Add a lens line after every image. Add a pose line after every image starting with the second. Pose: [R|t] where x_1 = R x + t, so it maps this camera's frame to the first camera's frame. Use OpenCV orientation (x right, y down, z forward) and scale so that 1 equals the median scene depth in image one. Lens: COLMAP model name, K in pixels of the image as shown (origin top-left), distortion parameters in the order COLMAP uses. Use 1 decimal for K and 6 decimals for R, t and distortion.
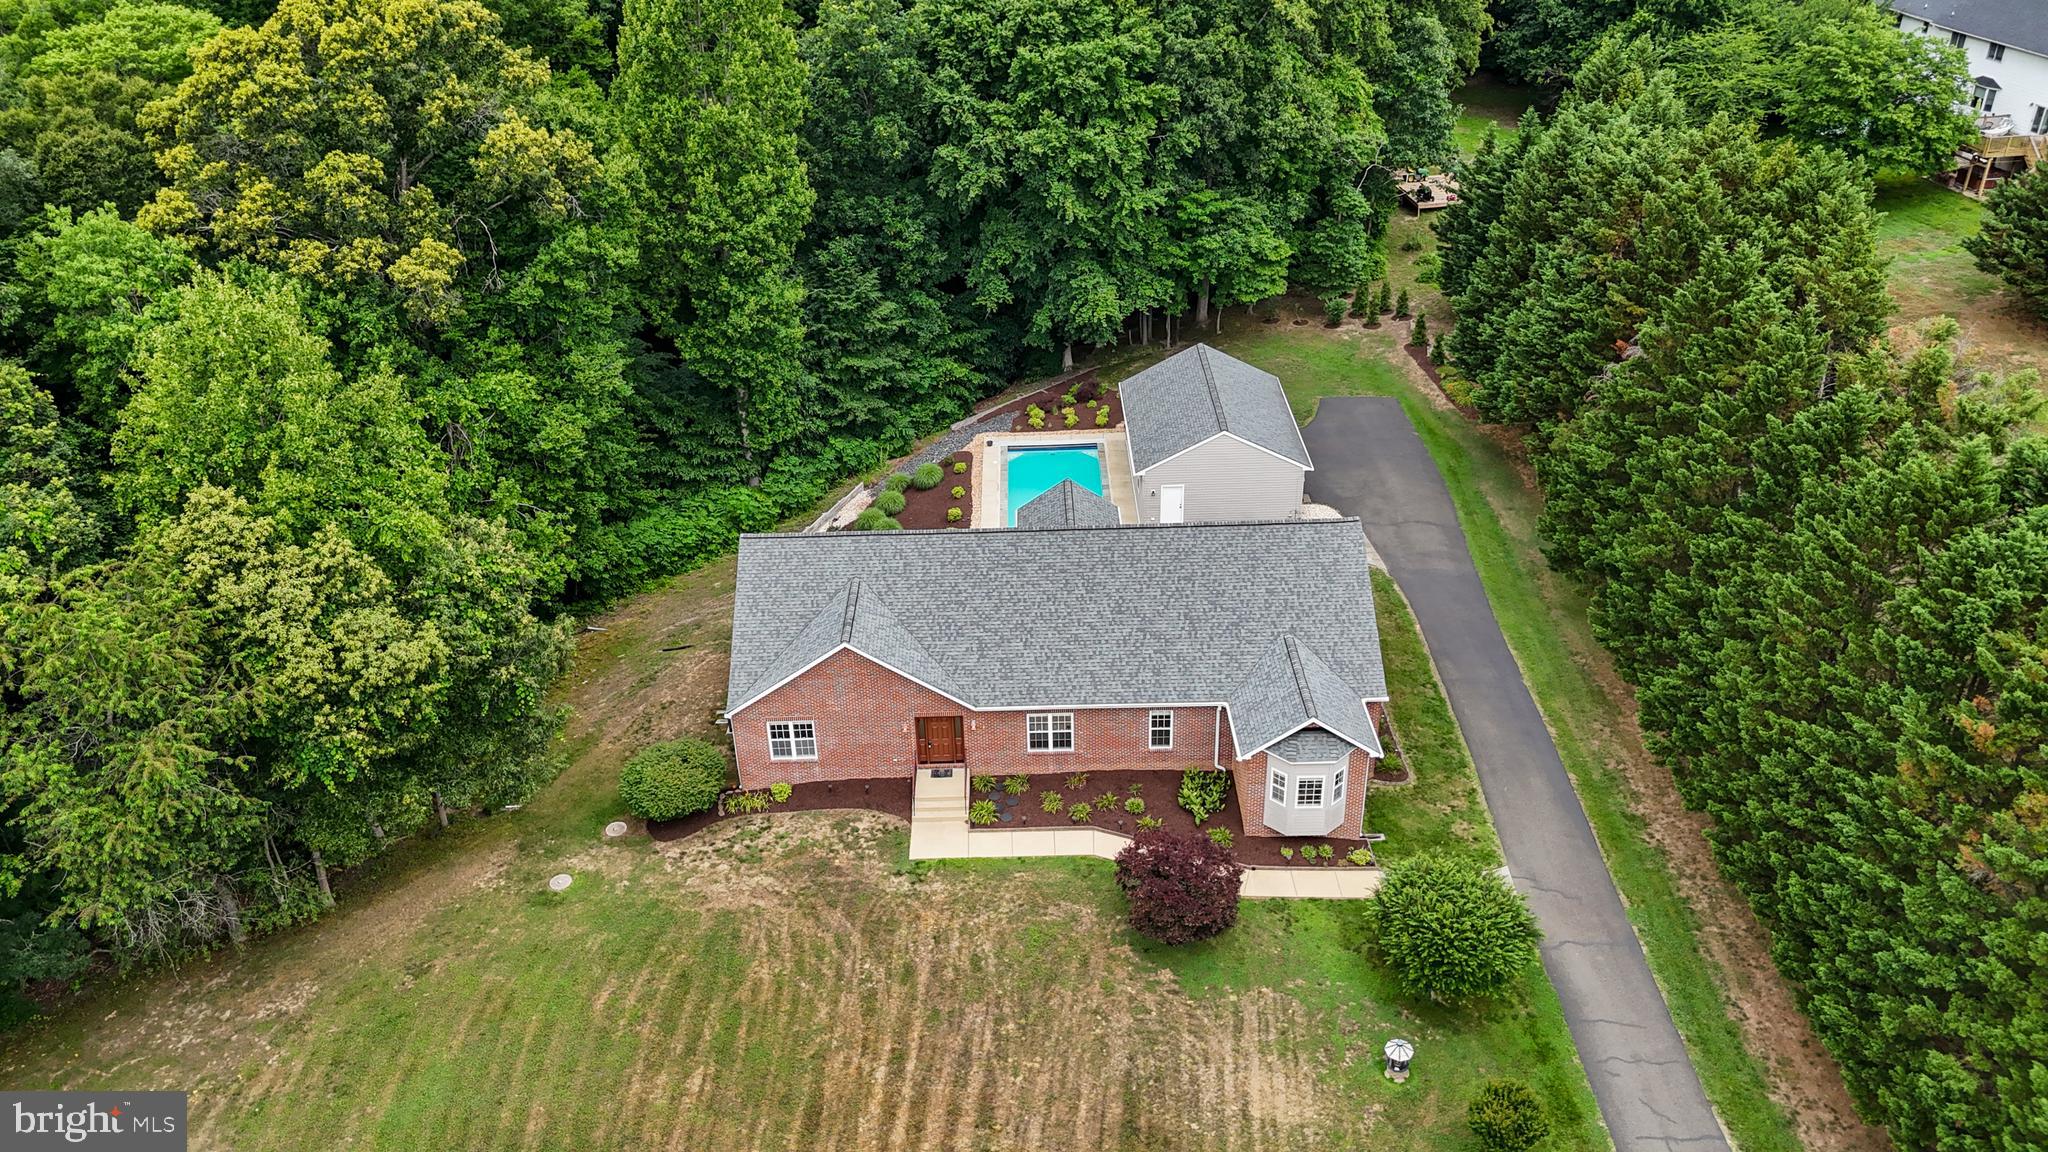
lens RADIAL K [[1508.5, 0, 1032.6], [0, 1508.5, 571.3], [0, 0, 1]] dist [0.099665, -0.129202]
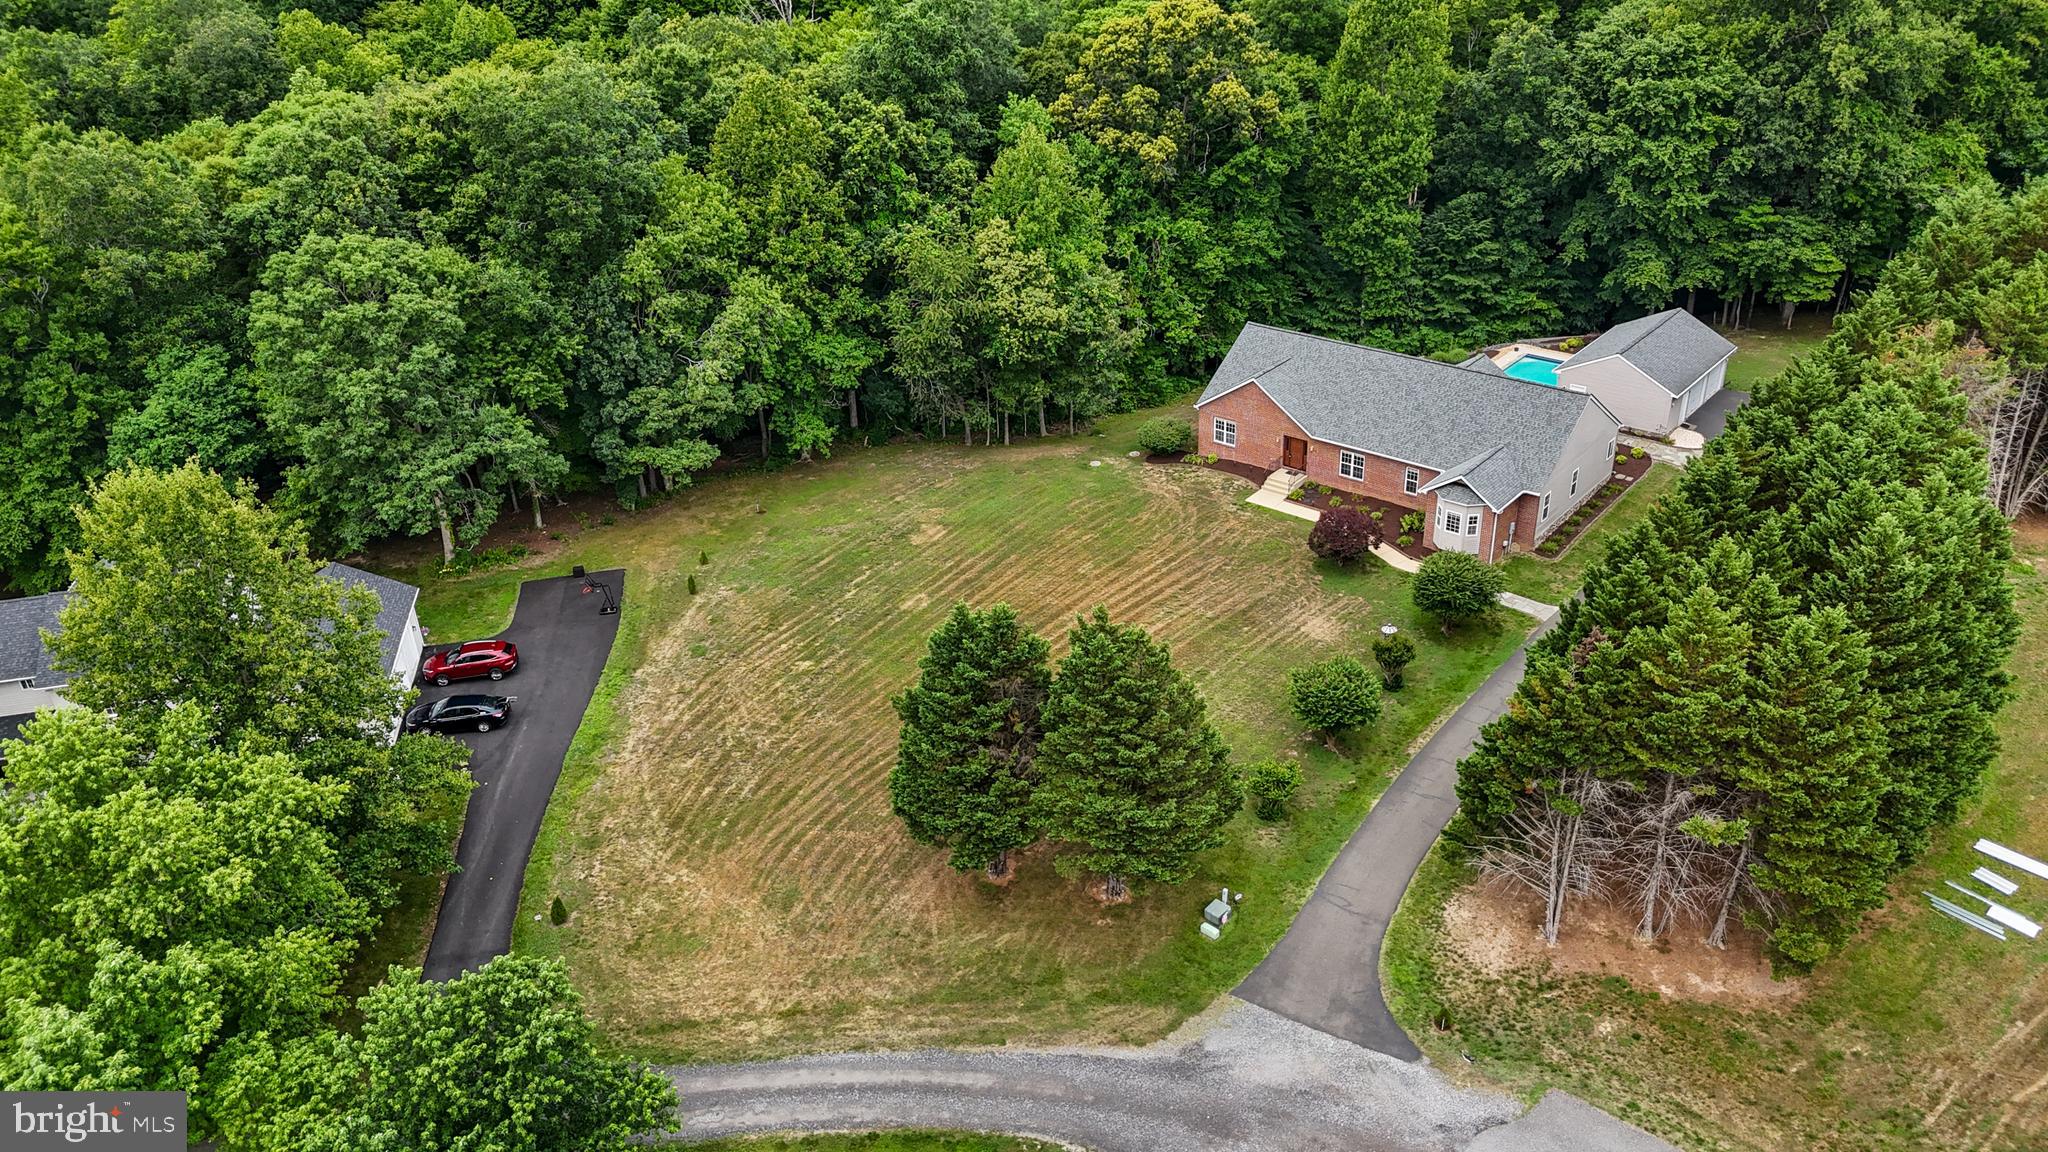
lens RADIAL K [[1518.5, 0, 1034.8], [0, 1518.5, 570.0], [0, 0, 1]] dist [0.087152, -0.107746]
pose [[0.757768, 0.306352, -0.576139, 0.611256], [-0.307178, 0.946463, 0.099248, 0.125296], [0.575699, 0.101770, 0.811304, -0.472614]]
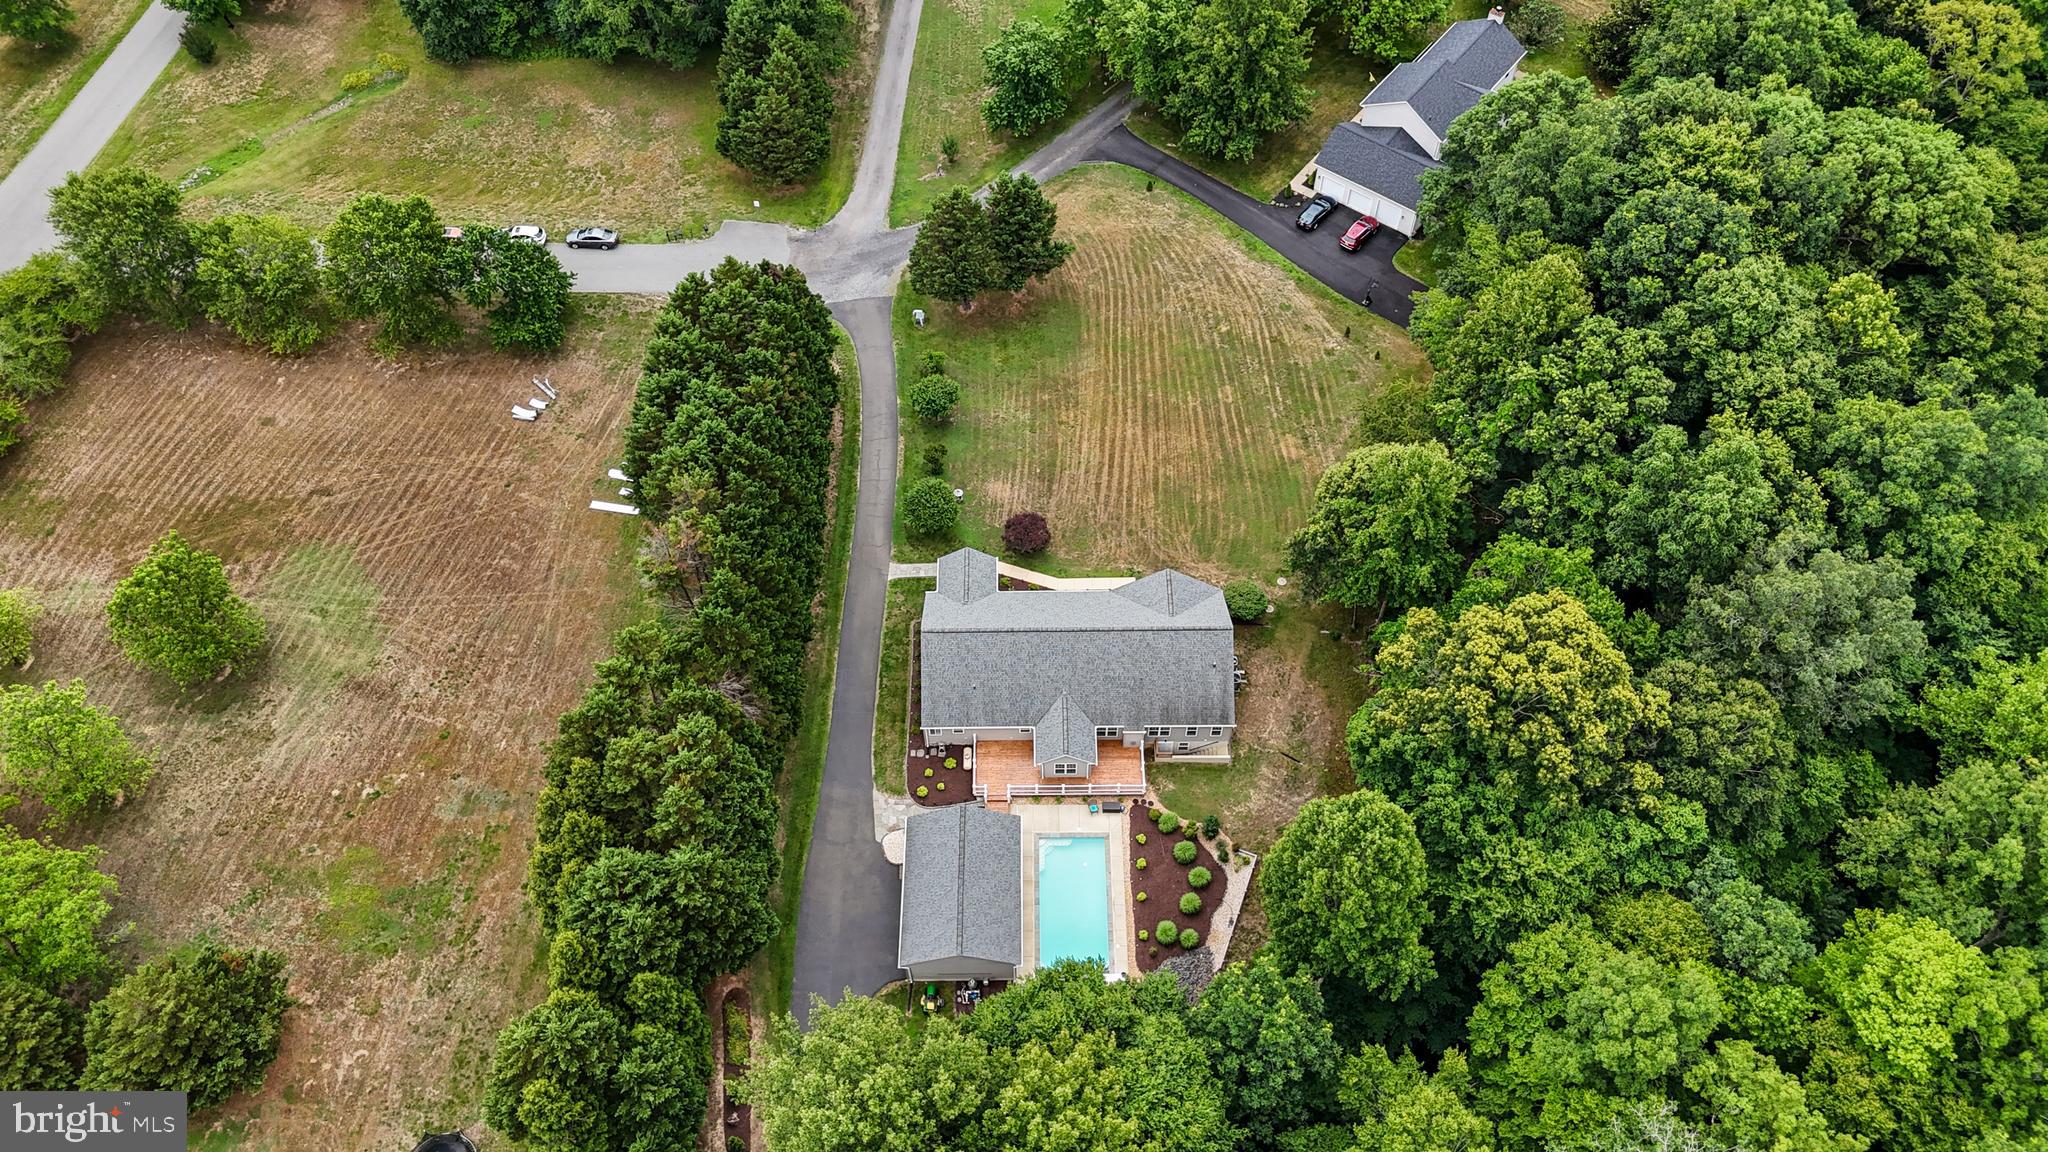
lens RADIAL K [[1519.5, 0, 1024.0], [0, 1519.5, 576.0], [0, 0, 1]] dist [0.114688, -0.126489]
pose [[-0.999295, 0.012877, 0.035272, 0.007185], [0.036156, 0.076499, 0.996414, -1.669721], [0.010132, 0.996987, -0.076910, 0.894106]]
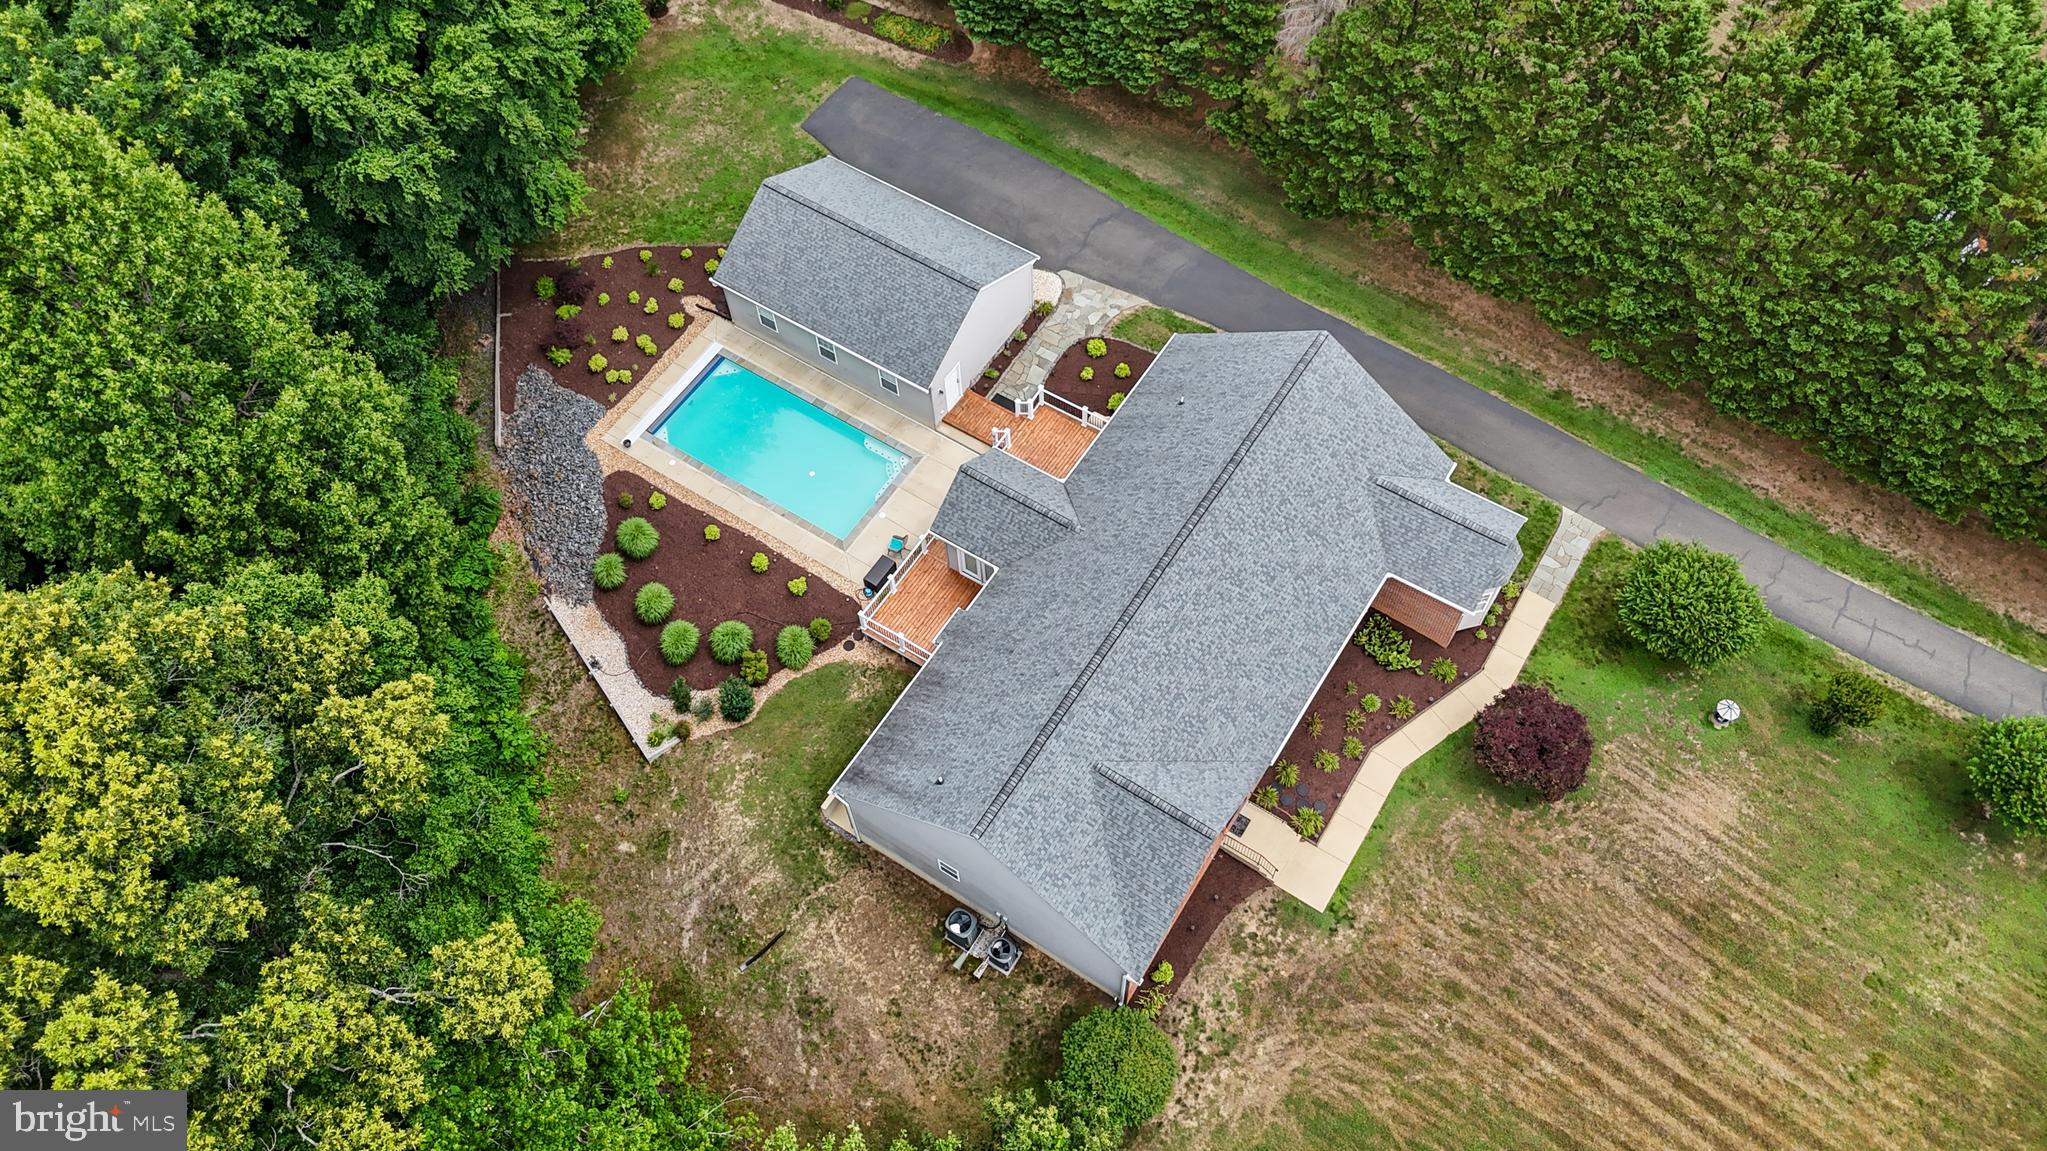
lens RADIAL K [[1515.7, 0, 1034.7], [0, 1515.7, 577.3], [0, 0, 1]] dist [0.087984, -0.089413]
pose [[0.550950, -0.711284, 0.436496, -0.355577], [0.417585, 0.687818, 0.593742, -0.486289], [-0.722549, -0.144848, 0.675975, 0.369033]]
